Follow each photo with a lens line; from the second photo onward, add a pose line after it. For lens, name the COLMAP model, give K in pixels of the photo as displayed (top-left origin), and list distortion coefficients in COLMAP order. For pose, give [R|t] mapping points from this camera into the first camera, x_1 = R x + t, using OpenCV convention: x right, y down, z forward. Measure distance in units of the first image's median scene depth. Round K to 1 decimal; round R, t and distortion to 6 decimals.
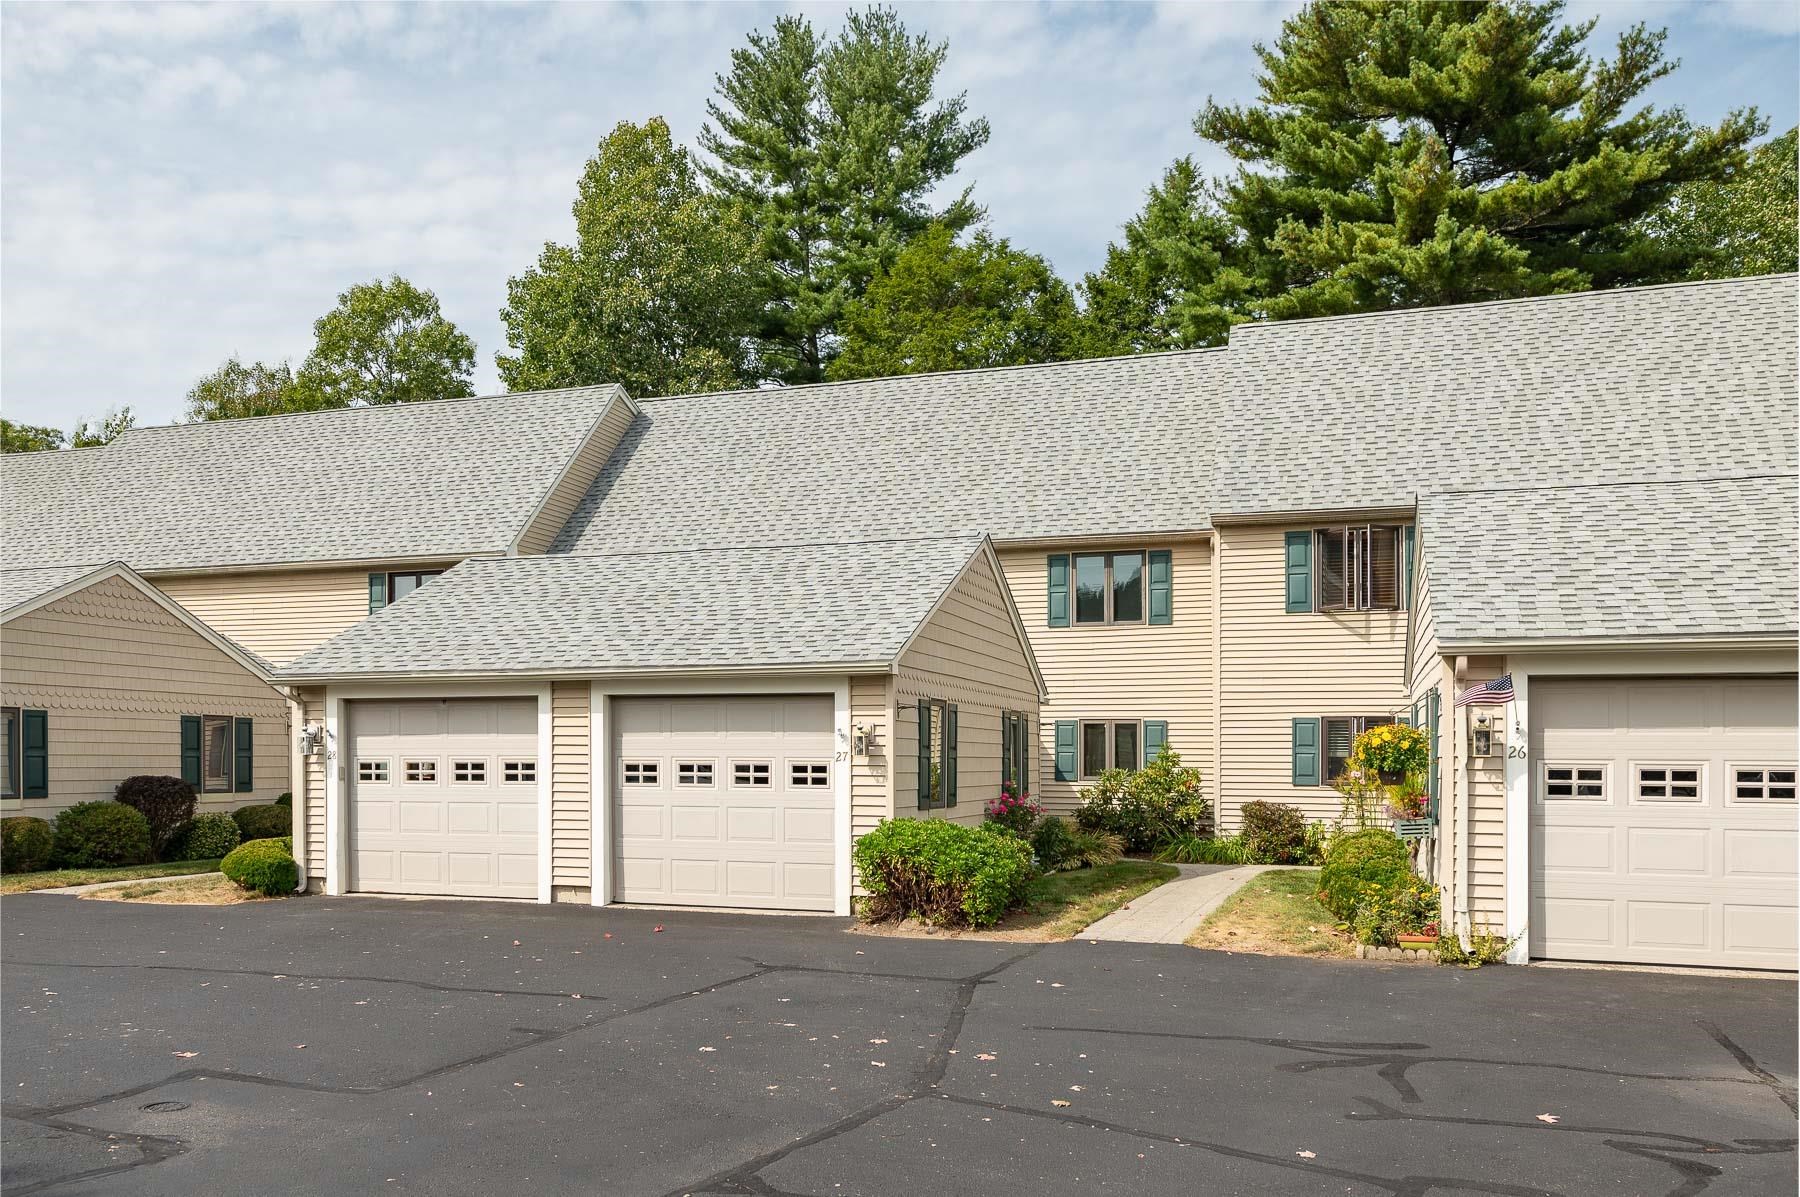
lens RADIAL K [[1402.6, 0, 896.9], [0, 1402.6, 728.9], [0, 0, 1]] dist [0.025345, -0.000862]
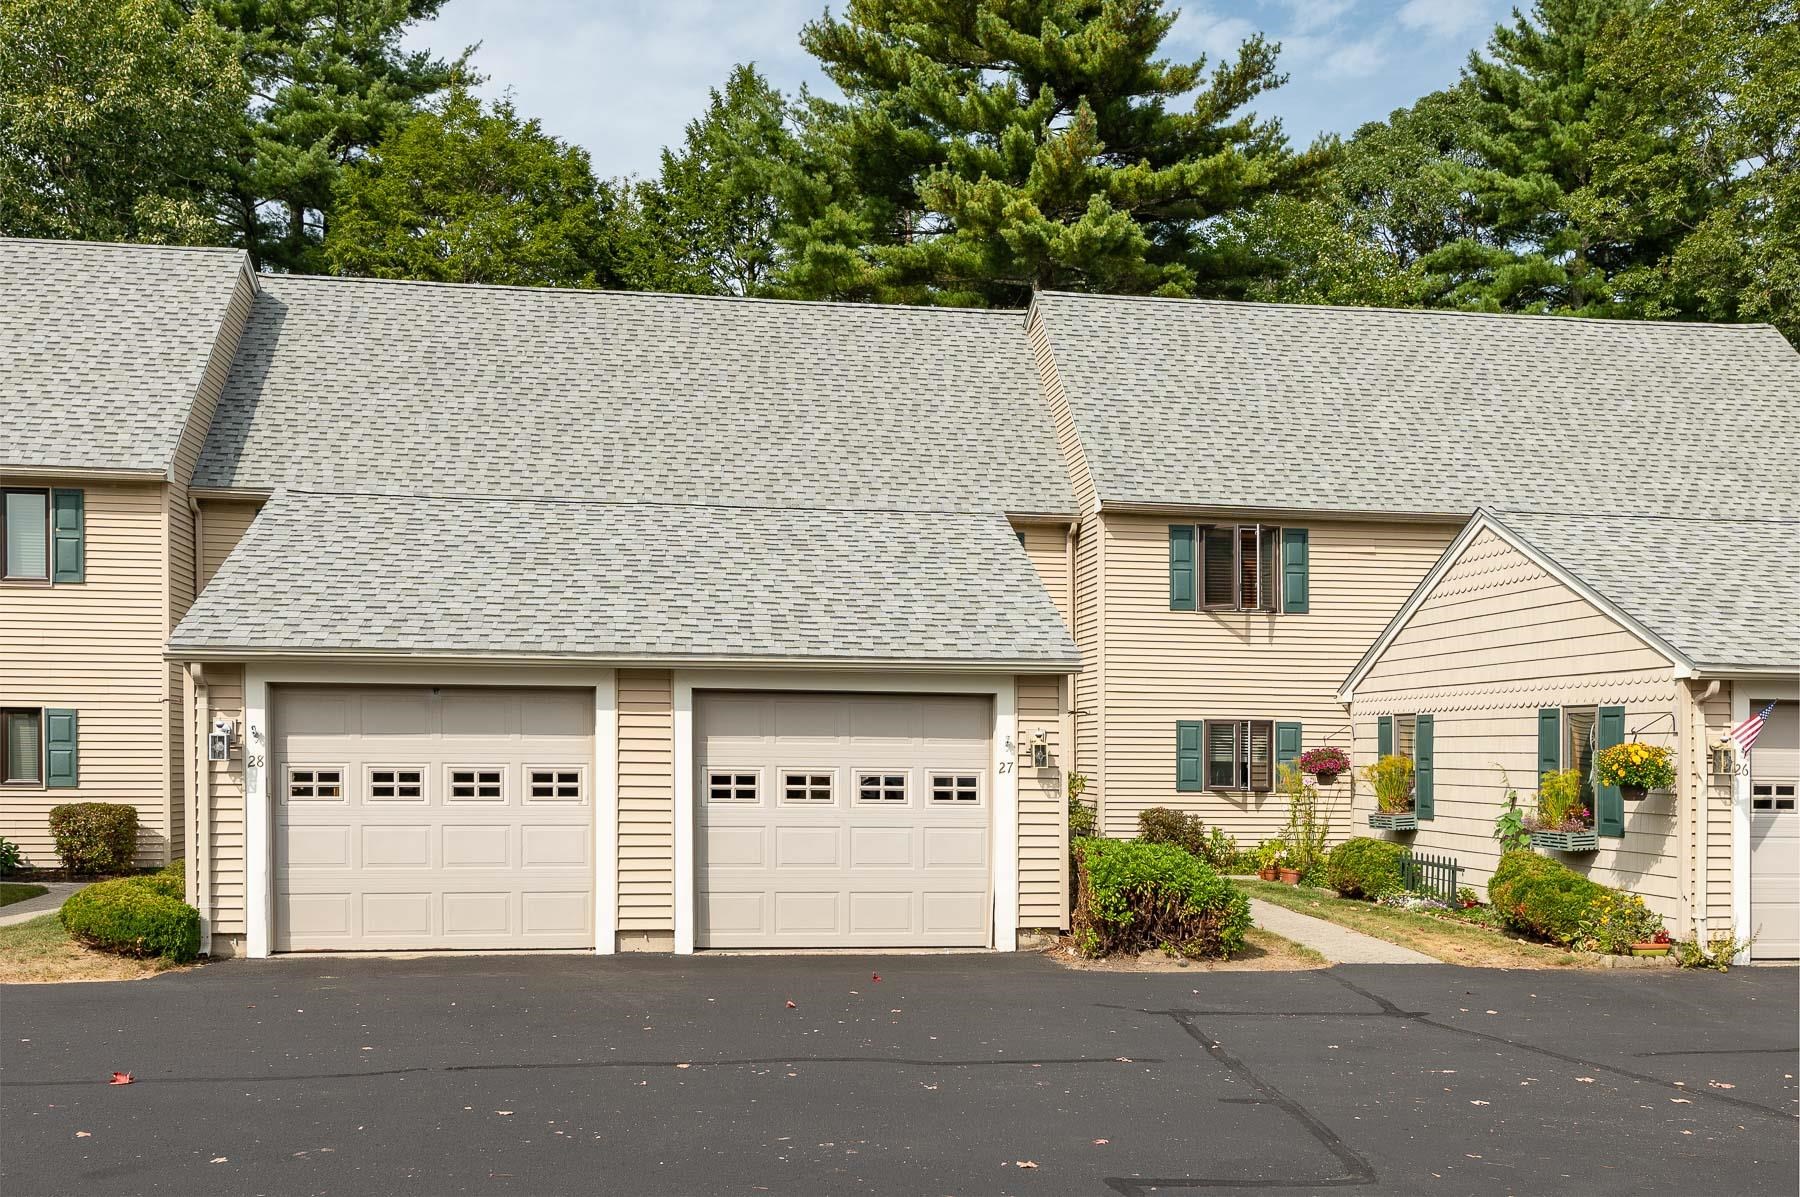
lens RADIAL K [[1641.1, 0, 907.7], [0, 1641.1, 732.9], [0, 0, 1]] dist [0.019450, 0.011196]
pose [[0.892236, 0.010068, 0.451458, -0.385633], [-0.016528, 0.999810, 0.010368, -0.007859], [-0.451267, -0.016713, 0.892232, 0.086554]]
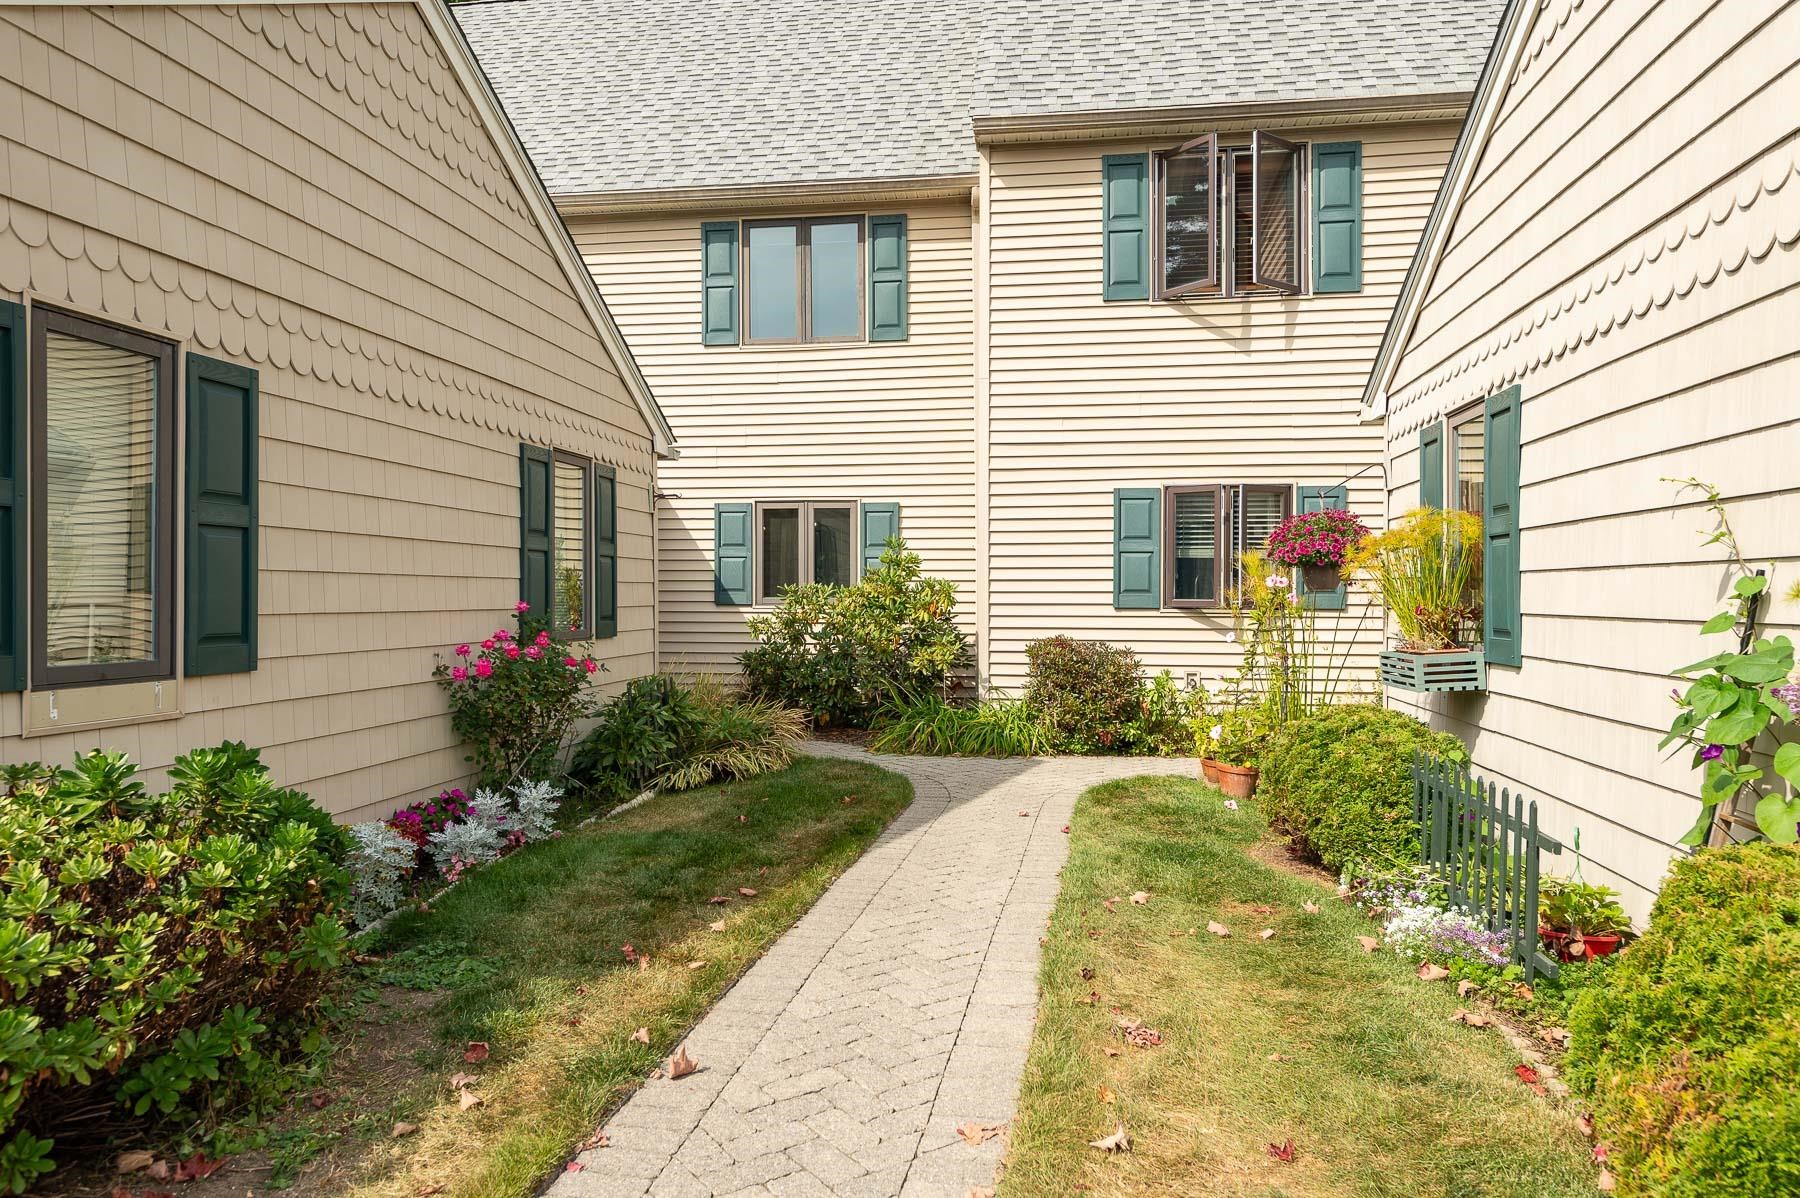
lens RADIAL K [[1184.4, 0, 910.3], [0, 1184.4, 618.3], [0, 0, 1]] dist [0.019070, -0.001448]
pose [[0.984137, -0.007554, 0.177247, 0.116739], [0.000180, 0.999135, 0.041579, 0.024194], [-0.177408, -0.040887, 0.983288, 0.546445]]
